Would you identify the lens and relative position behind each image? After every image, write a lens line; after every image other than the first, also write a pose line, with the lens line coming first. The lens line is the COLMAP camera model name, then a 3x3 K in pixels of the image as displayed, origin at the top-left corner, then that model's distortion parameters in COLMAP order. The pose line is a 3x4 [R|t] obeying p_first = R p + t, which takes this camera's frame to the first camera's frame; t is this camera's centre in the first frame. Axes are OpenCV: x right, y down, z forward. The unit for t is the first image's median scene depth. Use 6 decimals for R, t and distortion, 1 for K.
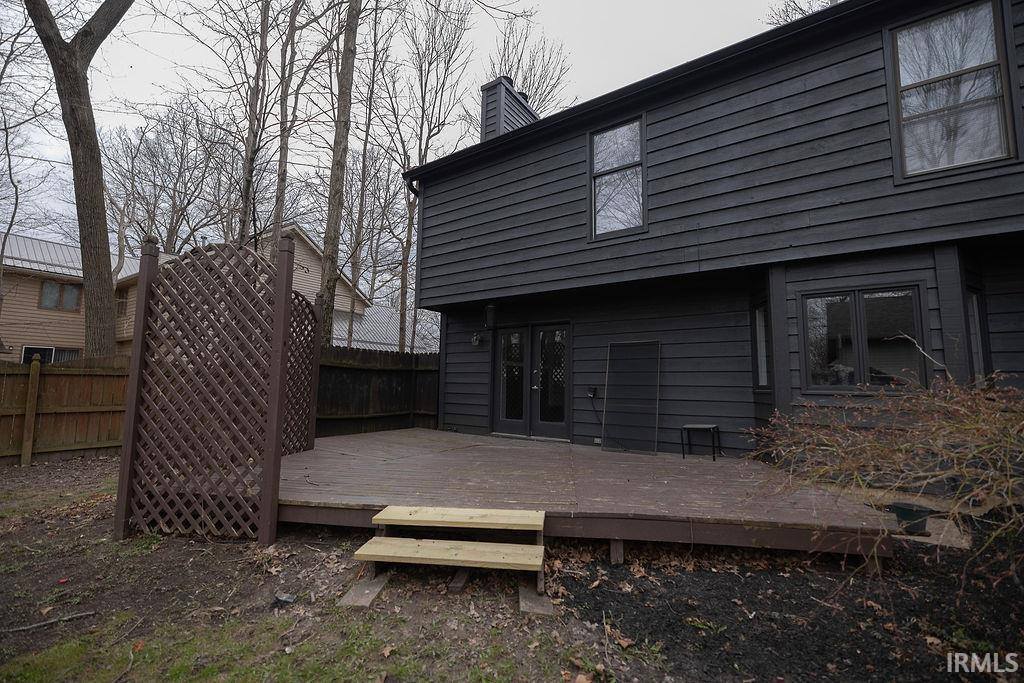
lens RADIAL K [[441.2, 0, 507.8], [0, 441.2, 338.5], [0, 0, 1]] dist [0.012125, -0.000416]
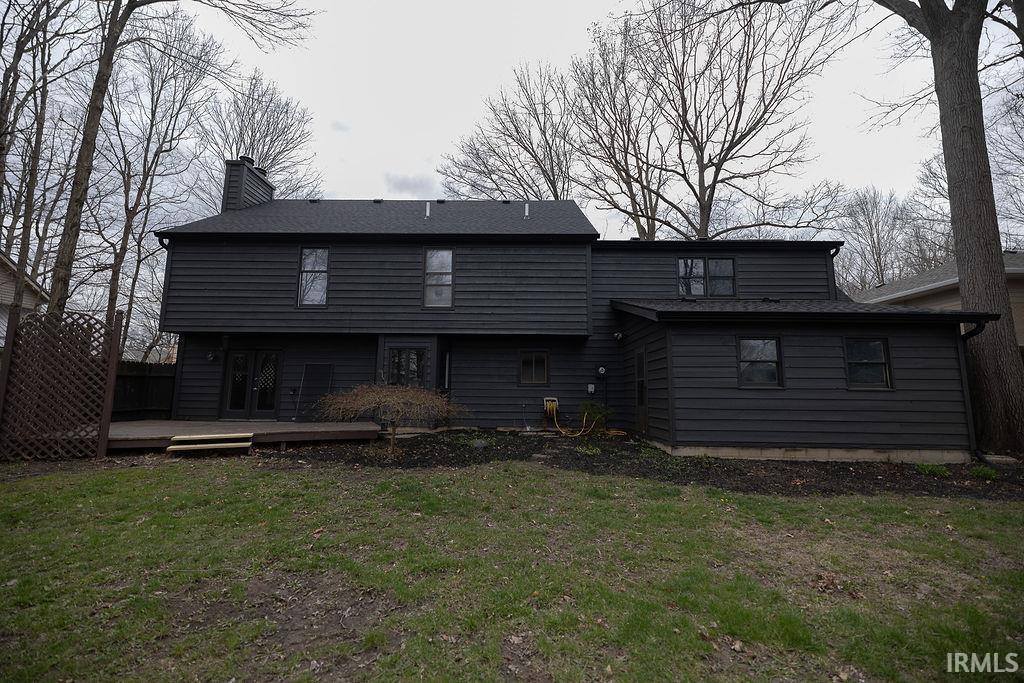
lens RADIAL K [[441.2, 0, 507.8], [0, 441.2, 338.5], [0, 0, 1]] dist [0.012125, -0.000416]
pose [[0.841412, 0.068395, 0.536049, -0.037159], [-0.058317, 0.997658, -0.035754, -0.061311], [-0.537239, -0.001177, 0.843429, -0.768707]]
